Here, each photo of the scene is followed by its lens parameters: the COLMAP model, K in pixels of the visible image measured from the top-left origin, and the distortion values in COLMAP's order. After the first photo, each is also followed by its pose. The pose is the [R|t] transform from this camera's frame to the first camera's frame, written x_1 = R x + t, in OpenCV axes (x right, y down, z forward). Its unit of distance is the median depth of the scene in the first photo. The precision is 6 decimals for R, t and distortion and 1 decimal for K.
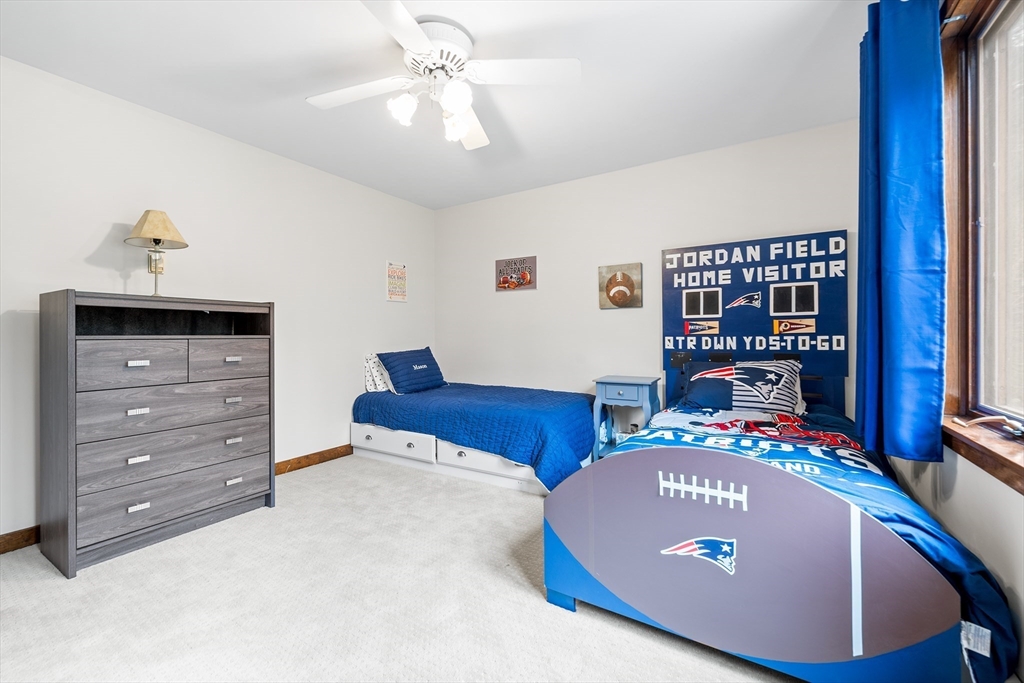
lens RADIAL K [[416.0, 0, 510.4], [0, 416.0, 335.2], [0, 0, 1]] dist [-0.002060, 0.000278]
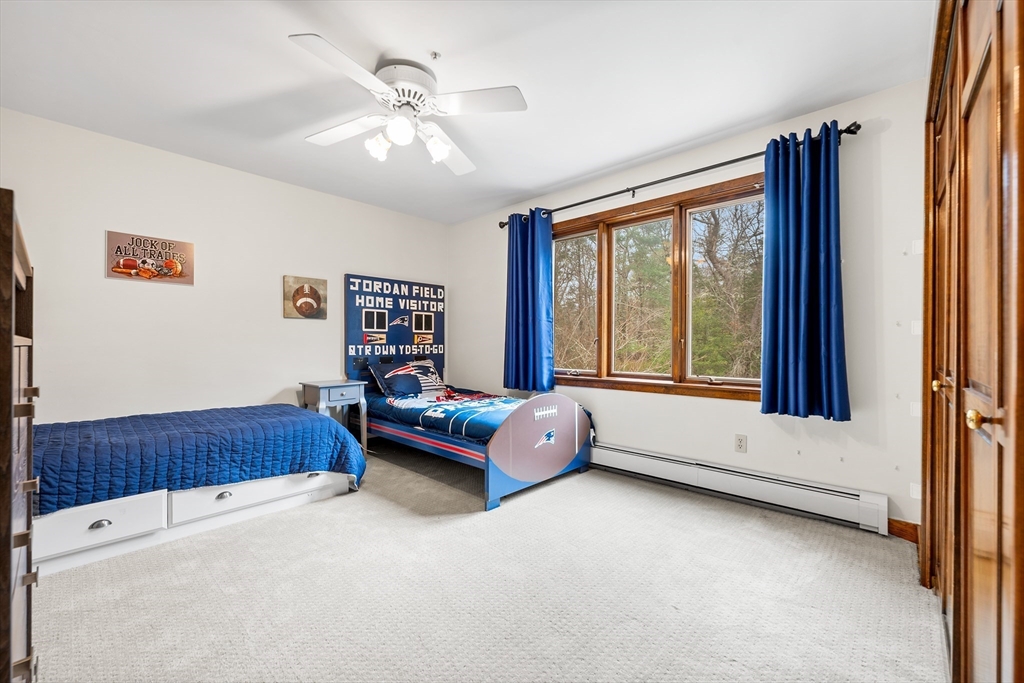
lens RADIAL K [[416.0, 0, 509.2], [0, 416.0, 345.5], [0, 0, 1]] dist [-0.002060, 0.000278]
pose [[0.191118, 0.003317, 0.981561, -0.801231], [-0.002233, 0.999993, -0.002945, 0.007258], [-0.981564, -0.001629, 0.191124, 0.339341]]
